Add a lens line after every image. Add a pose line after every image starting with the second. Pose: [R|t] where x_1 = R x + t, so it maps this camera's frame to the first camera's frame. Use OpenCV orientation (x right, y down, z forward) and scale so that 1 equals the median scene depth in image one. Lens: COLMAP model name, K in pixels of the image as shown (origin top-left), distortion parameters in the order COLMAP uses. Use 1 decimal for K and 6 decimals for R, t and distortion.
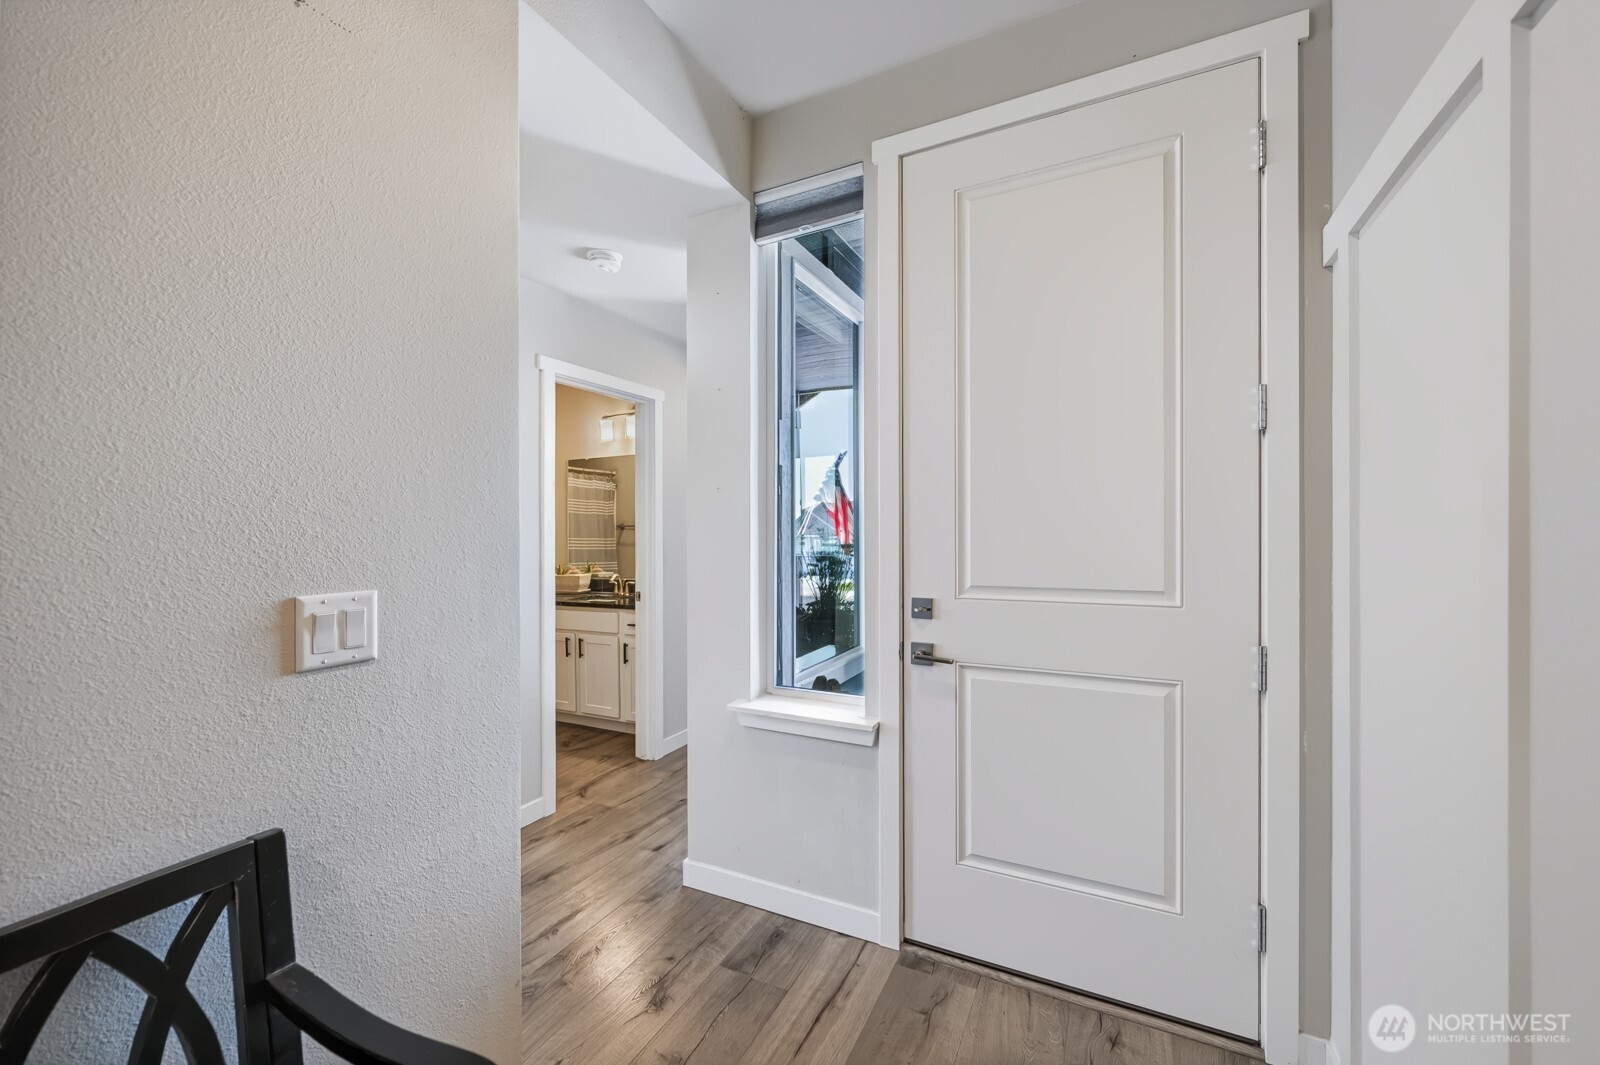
lens RADIAL K [[639.6, 0, 796.8], [0, 639.6, 542.8], [0, 0, 1]] dist [-0.002555, -0.000028]
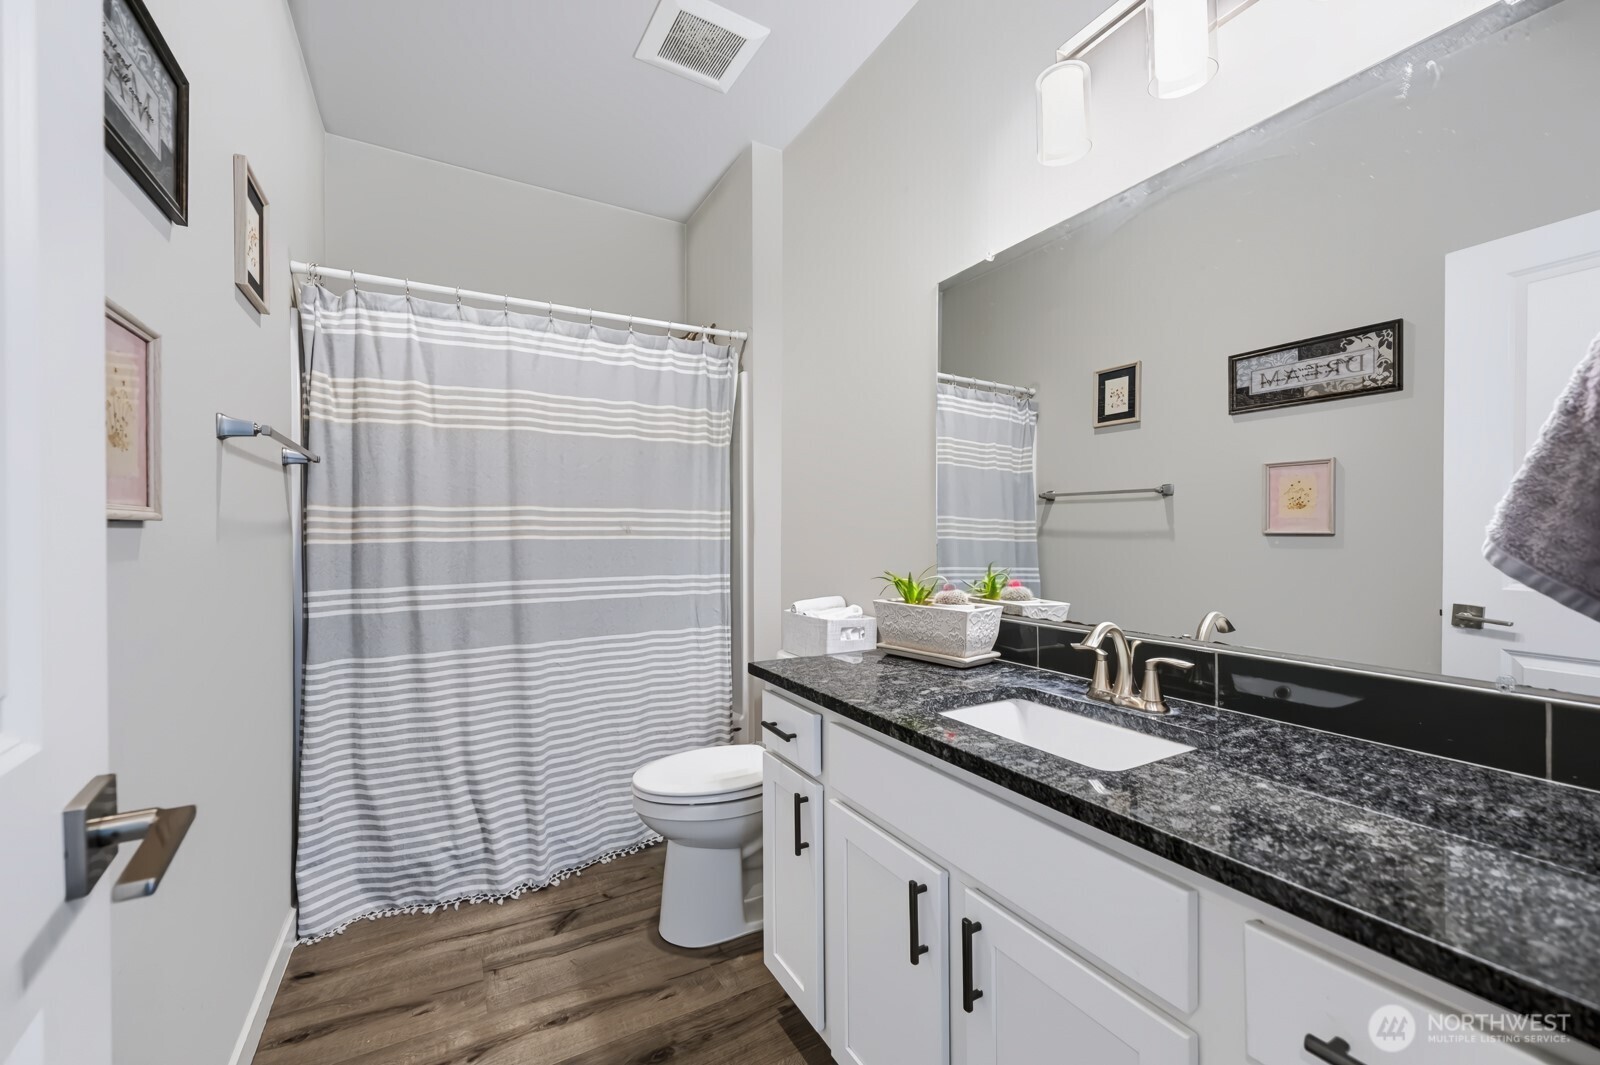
lens RADIAL K [[639.6, 0, 805.0], [0, 639.6, 537.4], [0, 0, 1]] dist [-0.002555, -0.000028]
pose [[0.840237, -0.000118, -0.542219, -0.297502], [-0.006568, 0.999924, -0.010396, 0.023060], [0.542179, 0.012296, 0.840173, 0.872197]]
